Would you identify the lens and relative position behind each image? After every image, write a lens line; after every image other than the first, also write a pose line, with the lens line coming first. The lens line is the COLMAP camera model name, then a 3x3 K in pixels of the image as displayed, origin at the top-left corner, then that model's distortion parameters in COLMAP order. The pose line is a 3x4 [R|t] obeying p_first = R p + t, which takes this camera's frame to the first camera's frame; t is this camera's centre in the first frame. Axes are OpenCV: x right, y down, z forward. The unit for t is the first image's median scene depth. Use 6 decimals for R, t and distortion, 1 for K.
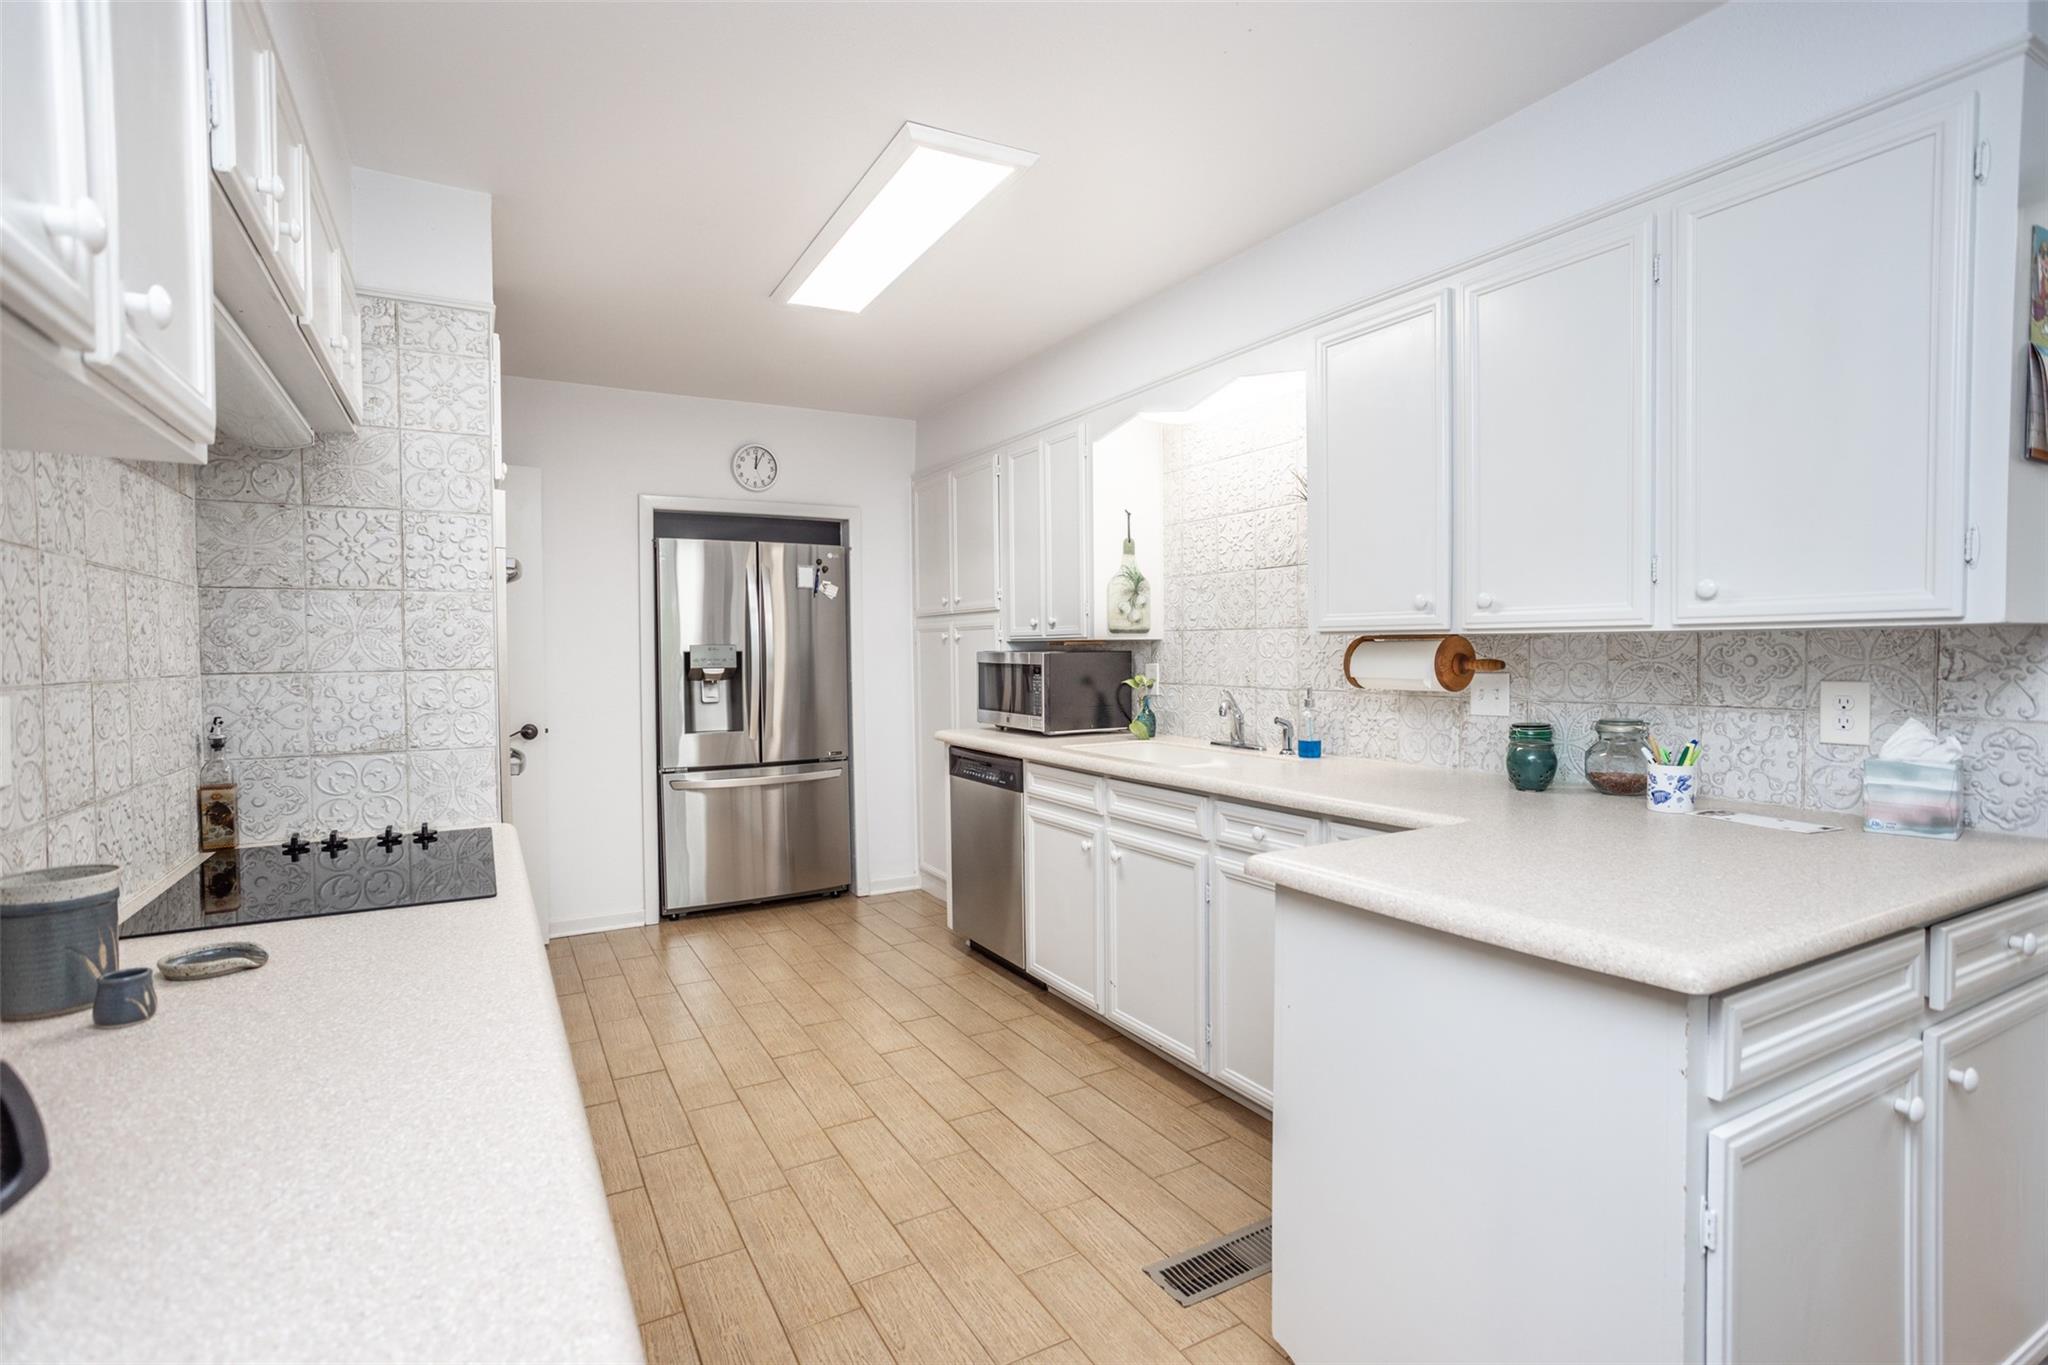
lens RADIAL K [[987.1, 0, 1026.5], [0, 987.1, 672.5], [0, 0, 1]] dist [-0.045129, 0.024614]
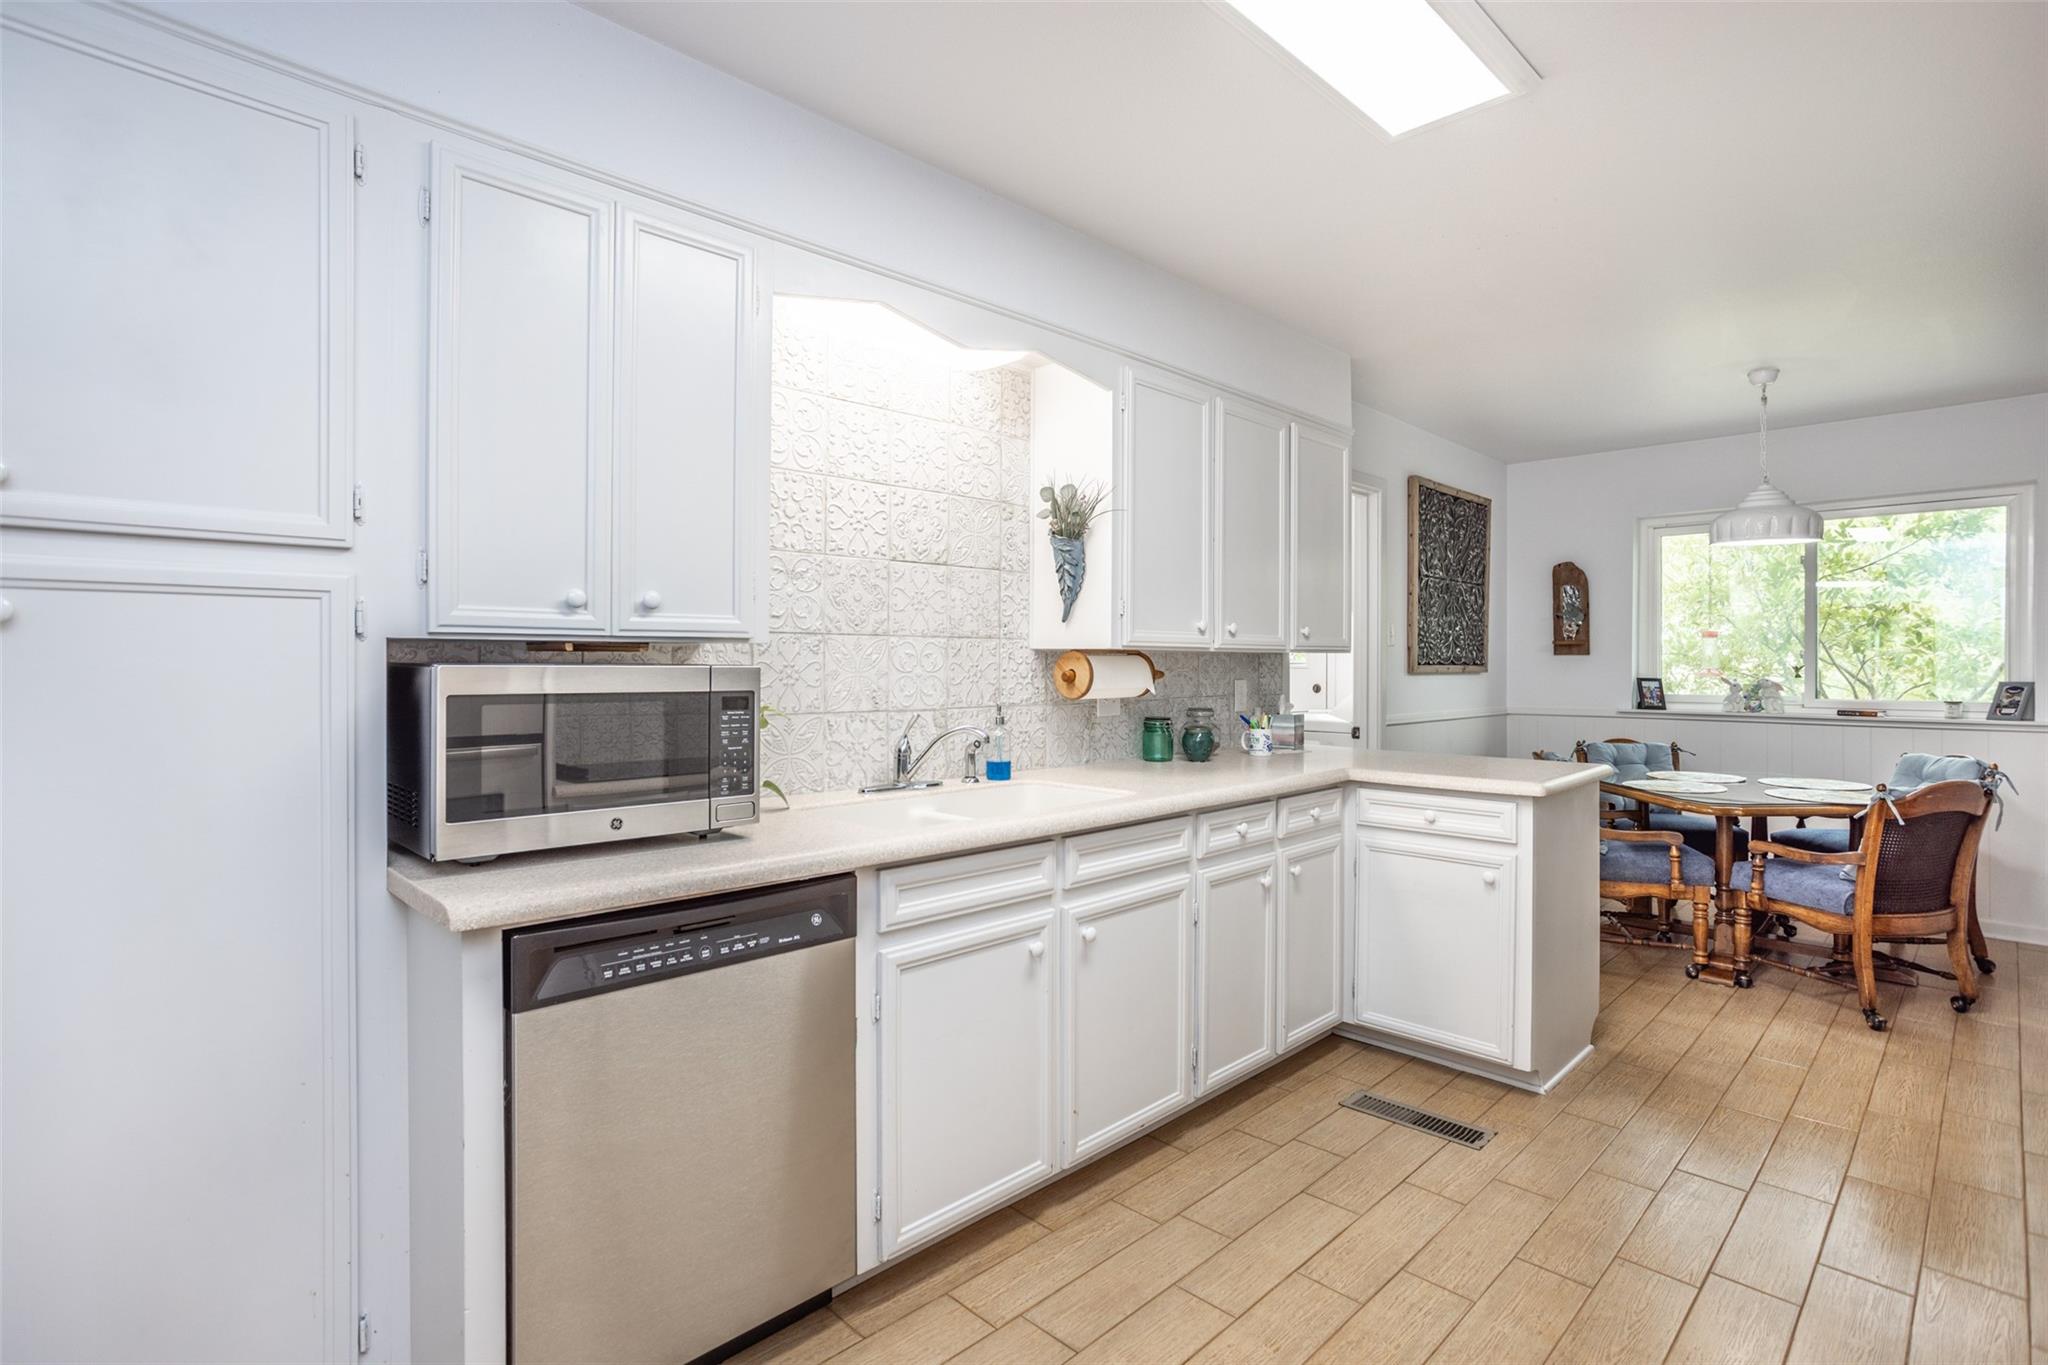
lens RADIAL K [[987.1, 0, 1026.5], [0, 987.1, 672.5], [0, 0, 1]] dist [-0.045129, 0.024614]
pose [[-0.260899, -0.000862, 0.965366, -0.573002], [0.026936, 0.999604, 0.008172, -0.019374], [-0.964990, 0.028135, -0.260772, 1.140202]]
